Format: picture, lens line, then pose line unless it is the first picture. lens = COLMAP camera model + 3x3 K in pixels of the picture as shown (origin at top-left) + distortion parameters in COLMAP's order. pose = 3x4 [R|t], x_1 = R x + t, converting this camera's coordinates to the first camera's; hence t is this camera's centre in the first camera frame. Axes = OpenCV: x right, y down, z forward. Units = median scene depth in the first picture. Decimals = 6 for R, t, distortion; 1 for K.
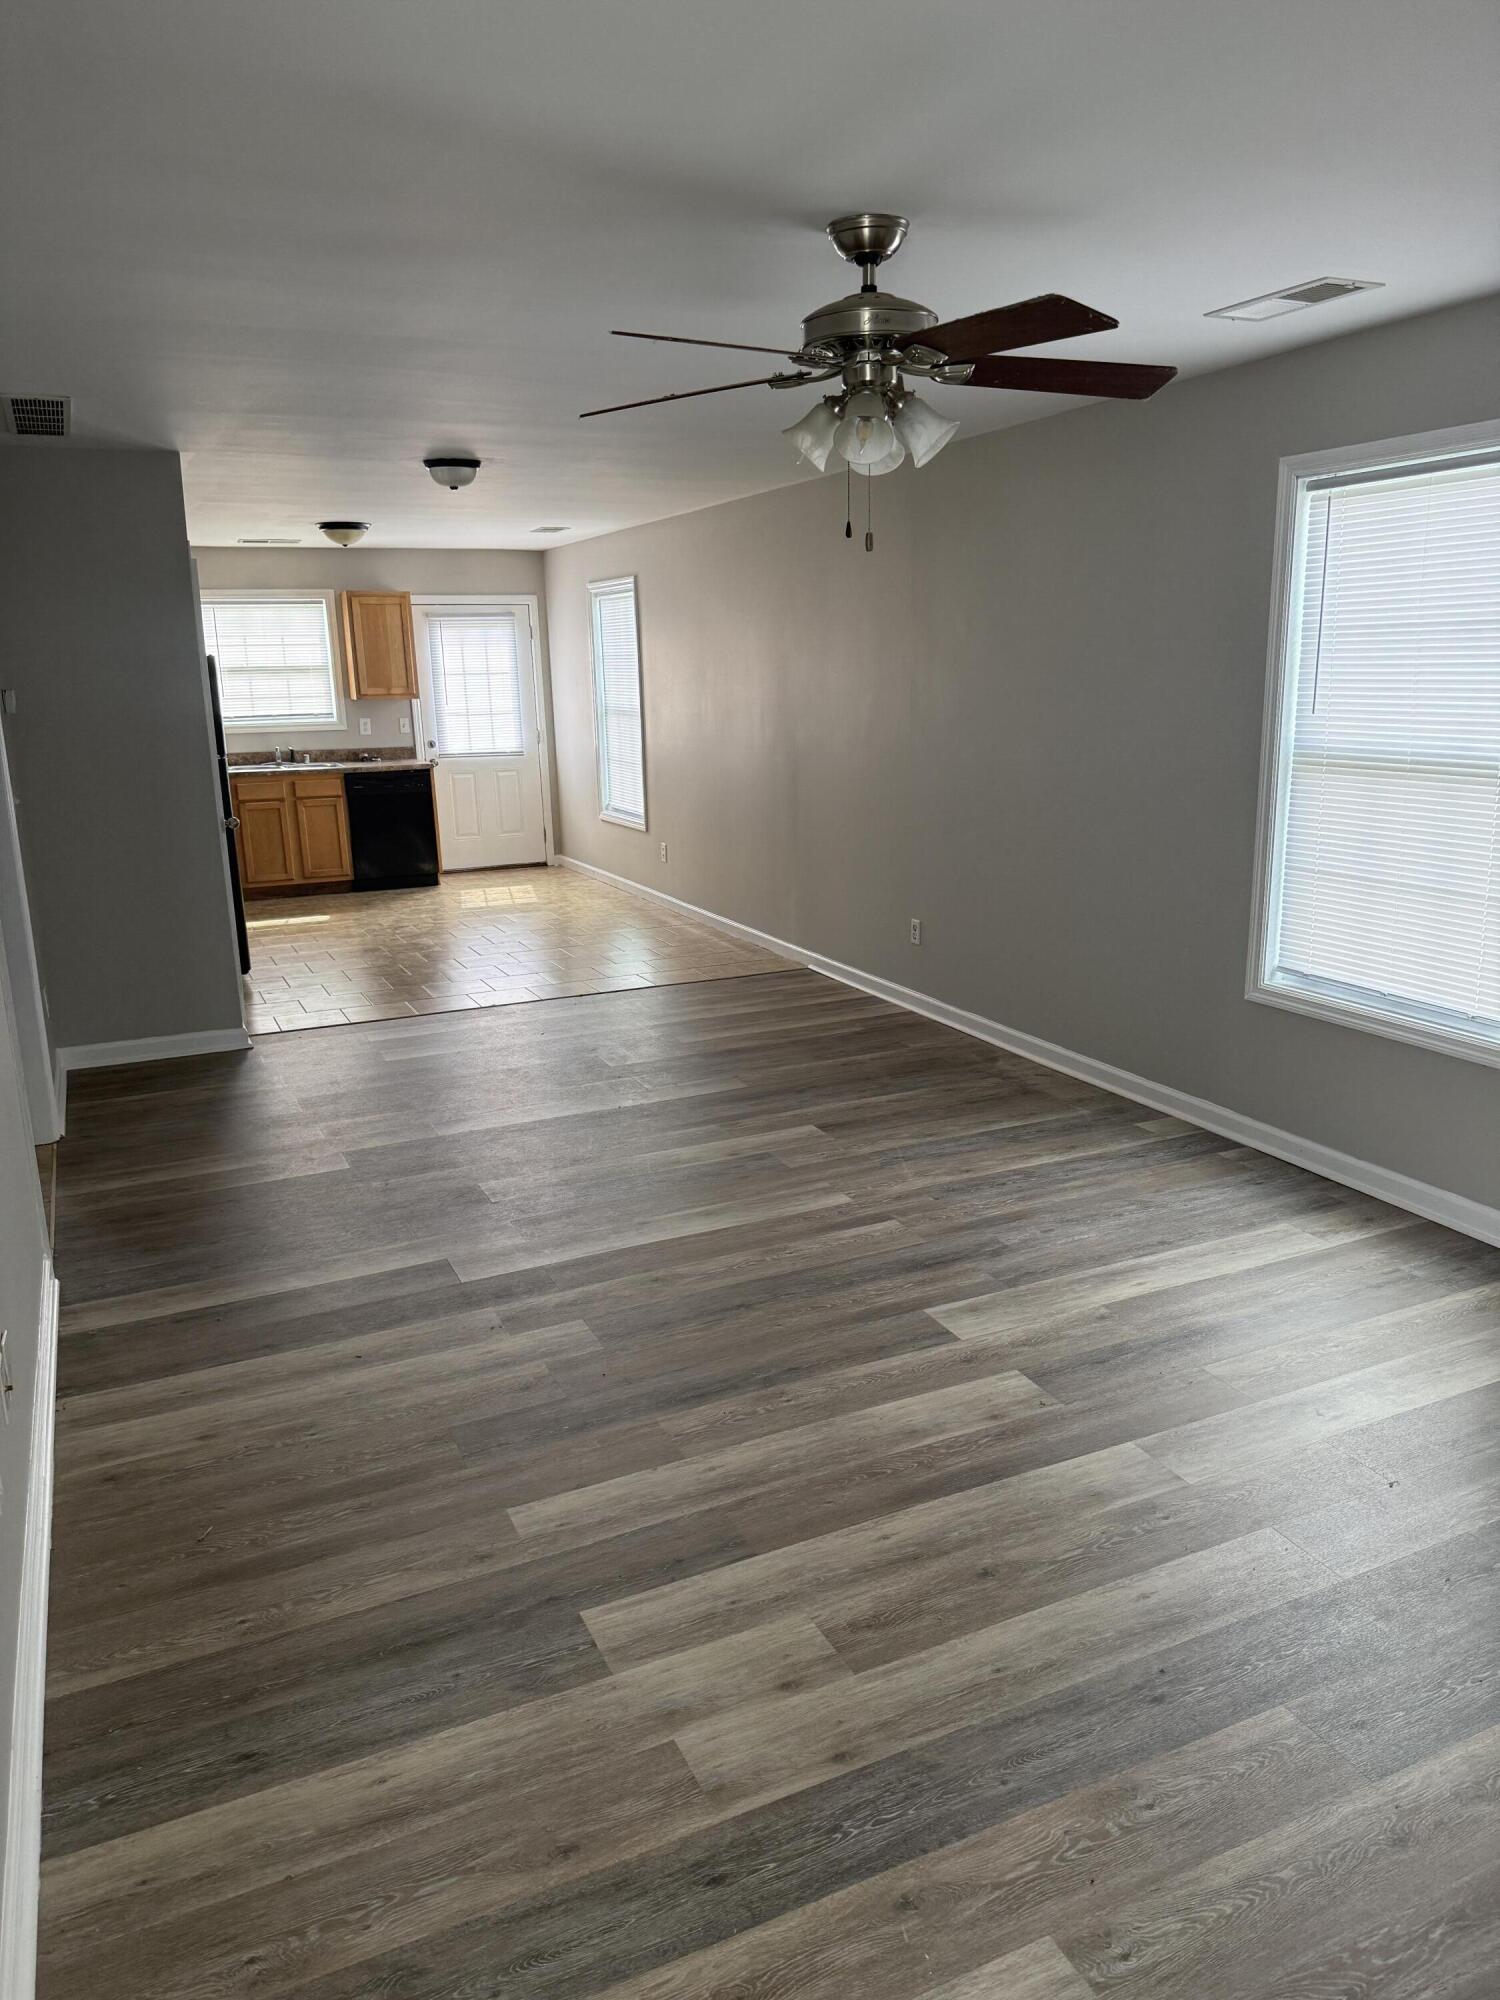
lens RADIAL K [[1409.1, 0, 760.2], [0, 1409.1, 992.5], [0, 0, 1]] dist [0.002698, -0.011974]
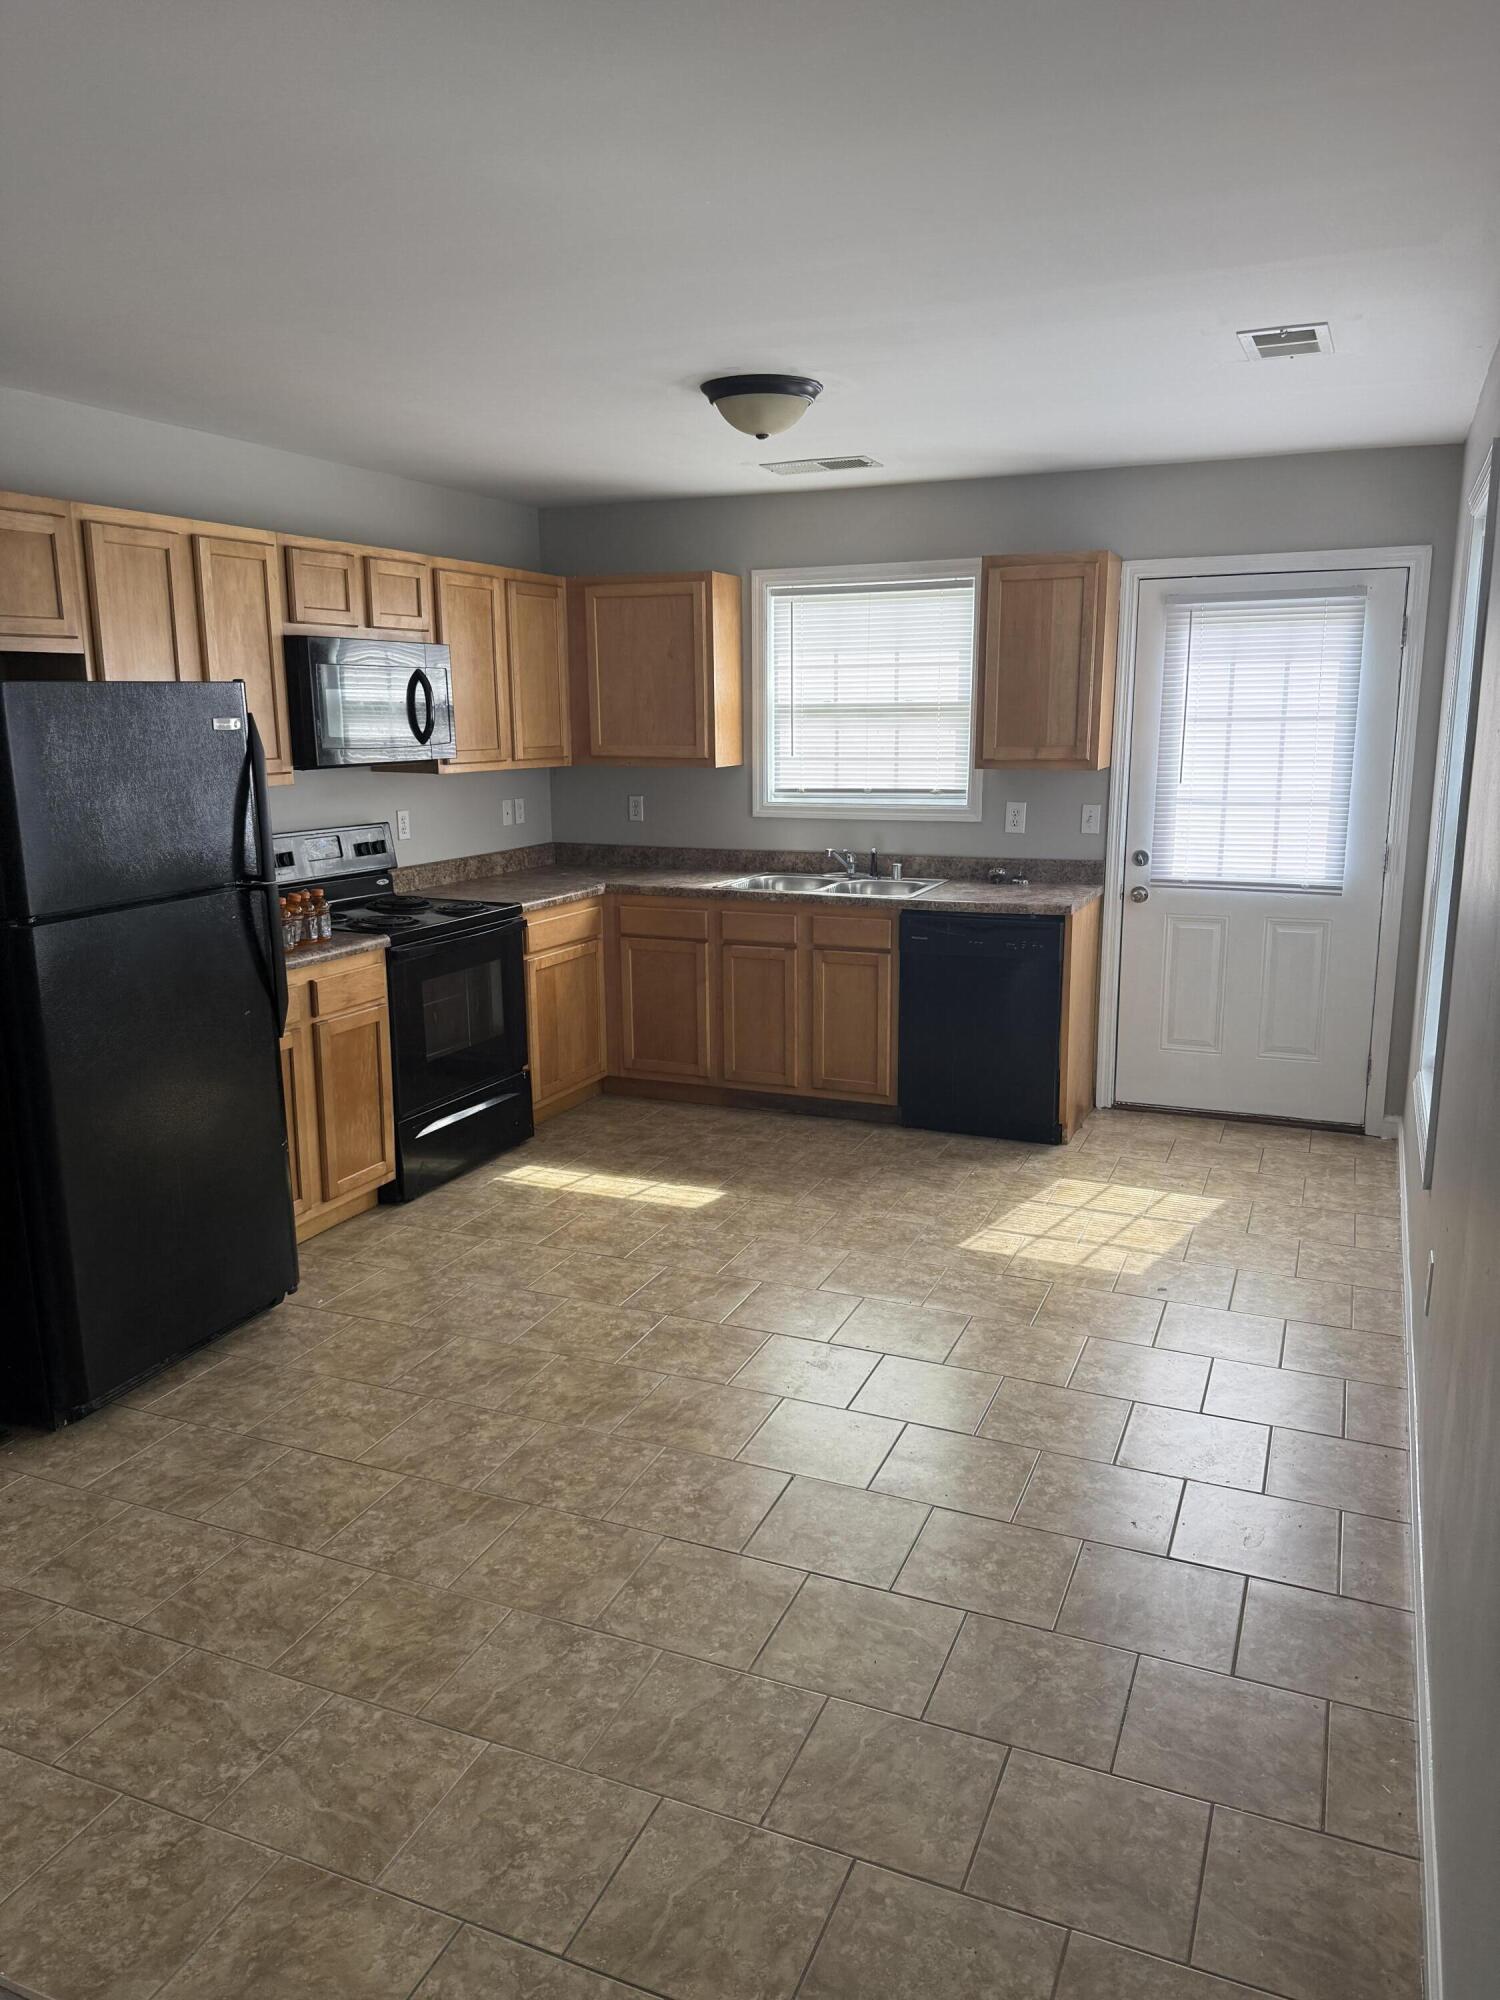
lens RADIAL K [[1409.1, 0, 743.6], [0, 1409.1, 1020.4], [0, 0, 1]] dist [0.002698, -0.011974]
pose [[0.652509, 0.168852, -0.738729, 0.056052], [-0.172969, 0.982311, 0.071746, -0.136069], [0.737776, 0.080962, 0.670173, 0.585406]]
